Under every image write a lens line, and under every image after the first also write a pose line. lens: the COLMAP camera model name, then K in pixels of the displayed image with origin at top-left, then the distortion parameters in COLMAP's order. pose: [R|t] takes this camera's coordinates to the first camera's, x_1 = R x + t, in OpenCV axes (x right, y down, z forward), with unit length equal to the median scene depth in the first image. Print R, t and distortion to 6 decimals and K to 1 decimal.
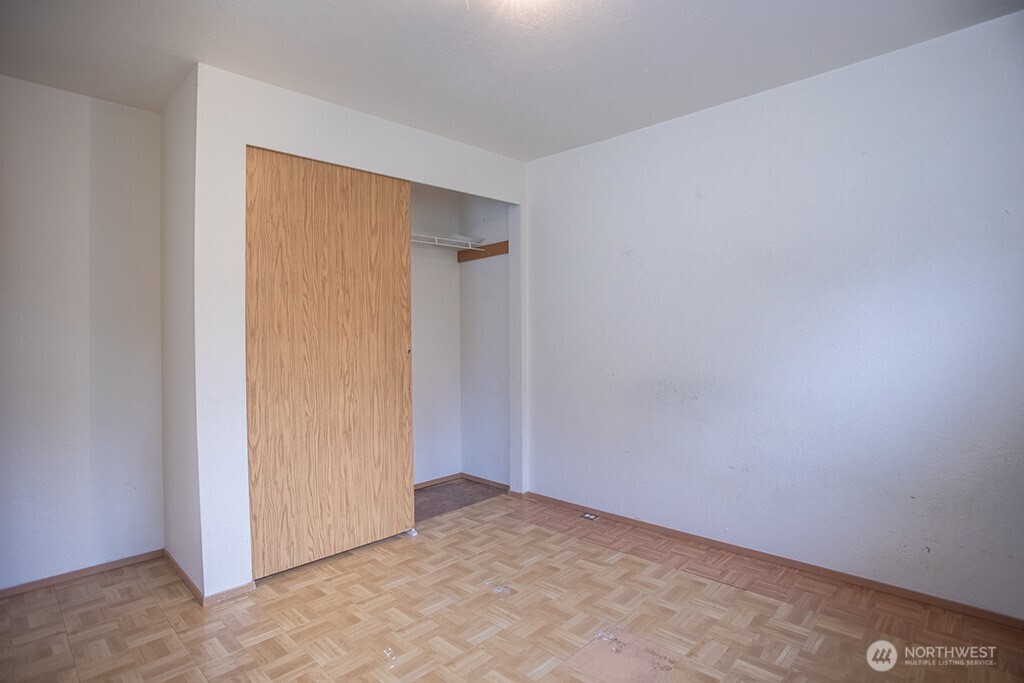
lens RADIAL K [[531.3, 0, 519.5], [0, 531.3, 333.7], [0, 0, 1]] dist [-0.065110, 0.031553]
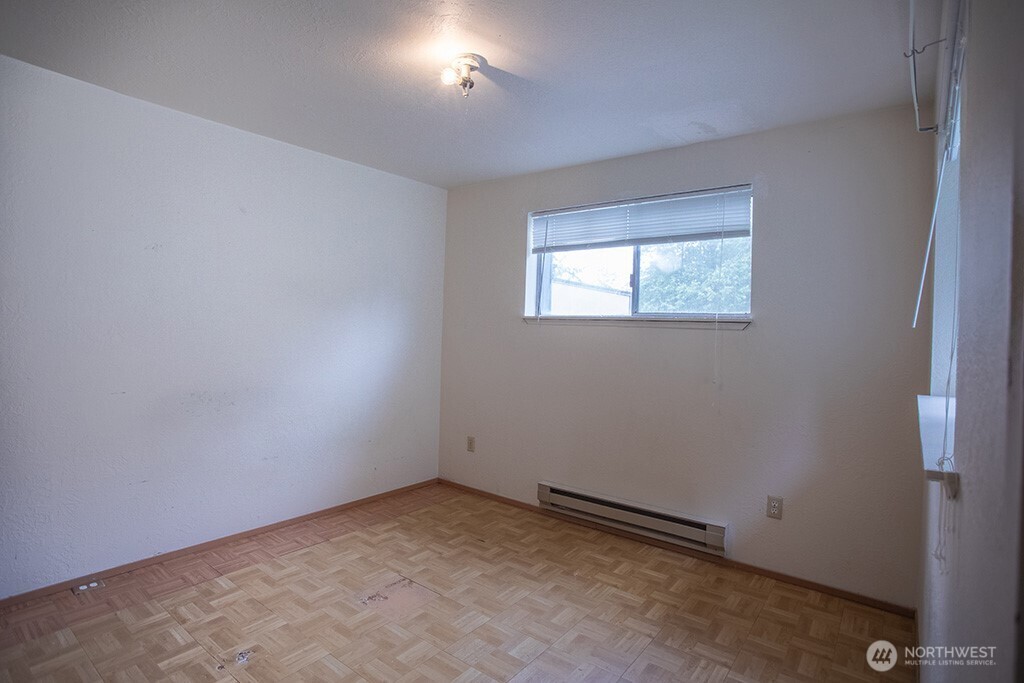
lens RADIAL K [[531.3, 0, 519.5], [0, 531.3, 333.7], [0, 0, 1]] dist [-0.065110, 0.031553]
pose [[-0.125132, -0.007127, 0.992114, -0.924275], [-0.037574, 0.999291, 0.002440, -0.049755], [-0.991428, -0.036972, -0.125311, 0.697447]]
